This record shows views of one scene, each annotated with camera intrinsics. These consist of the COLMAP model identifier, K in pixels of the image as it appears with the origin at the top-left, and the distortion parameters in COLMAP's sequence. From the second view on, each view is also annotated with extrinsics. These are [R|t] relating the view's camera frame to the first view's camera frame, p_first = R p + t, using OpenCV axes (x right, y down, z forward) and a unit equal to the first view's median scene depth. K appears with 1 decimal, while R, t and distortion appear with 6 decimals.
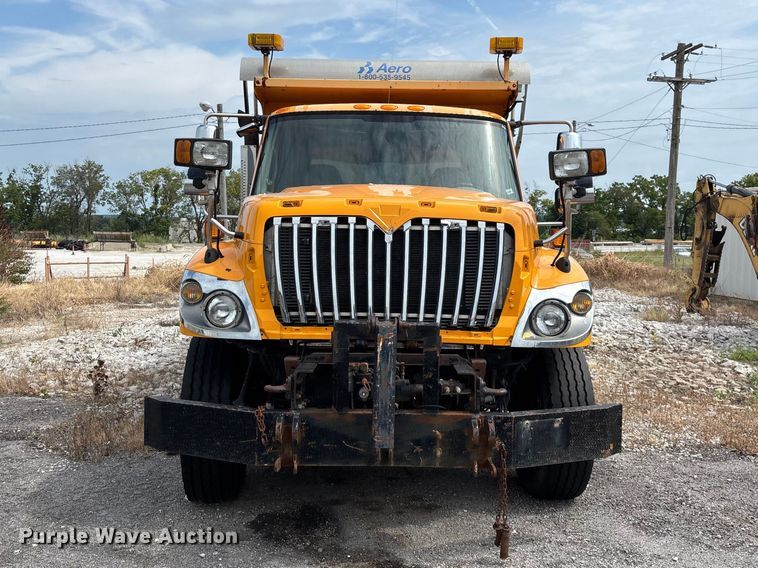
lens RADIAL K [[739.0, 0, 365.1], [0, 739.0, 260.7], [0, 0, 1]] dist [0.074426, -0.026186]
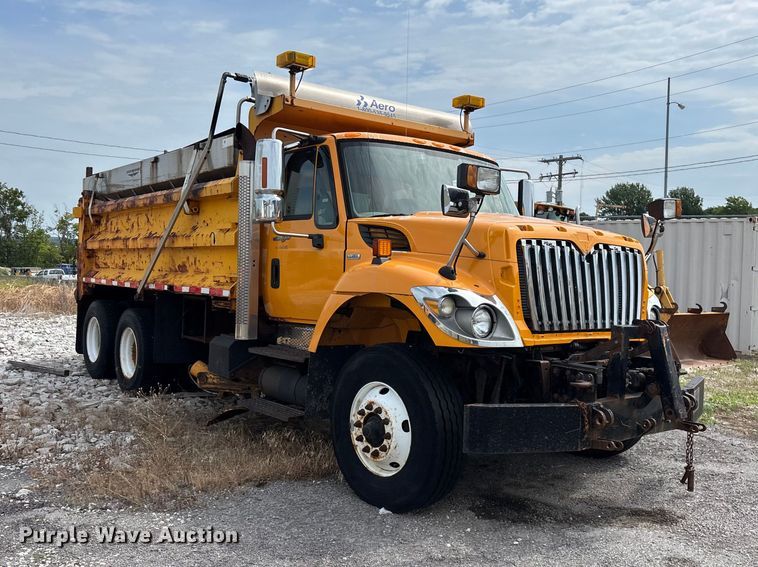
lens RADIAL K [[739.0, 0, 365.1], [0, 739.0, 260.2], [0, 0, 1]] dist [0.074426, -0.026186]
pose [[0.767929, 0.017438, 0.640297, -0.978394], [0.008071, 0.999287, -0.036895, 0.013410], [-0.640484, 0.033501, 0.767241, 0.261886]]
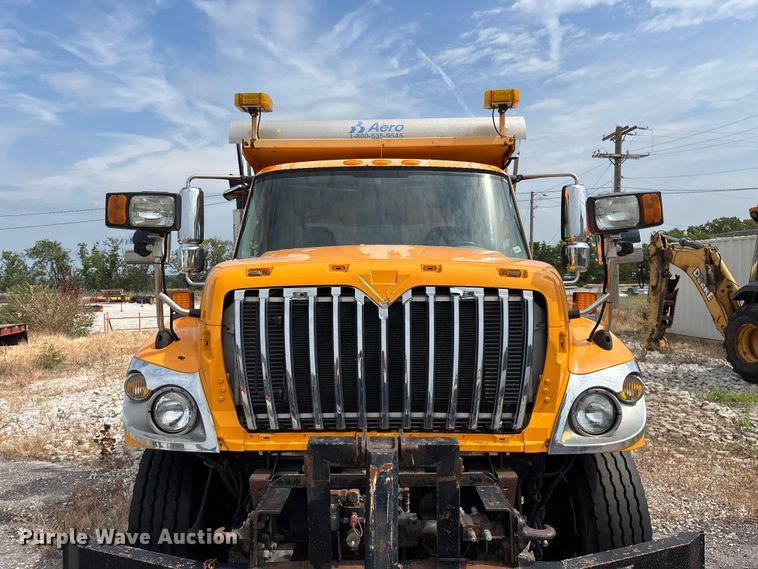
lens RADIAL K [[553.3, 0, 368.3], [0, 553.3, 287.9], [0, 0, 1]] dist [0.024380, 0.004132]
pose [[0.999674, -0.025445, -0.002149, 0.016837], [0.025375, 0.999291, -0.027818, -0.039020], [0.002855, 0.027754, 0.999611, 0.395440]]
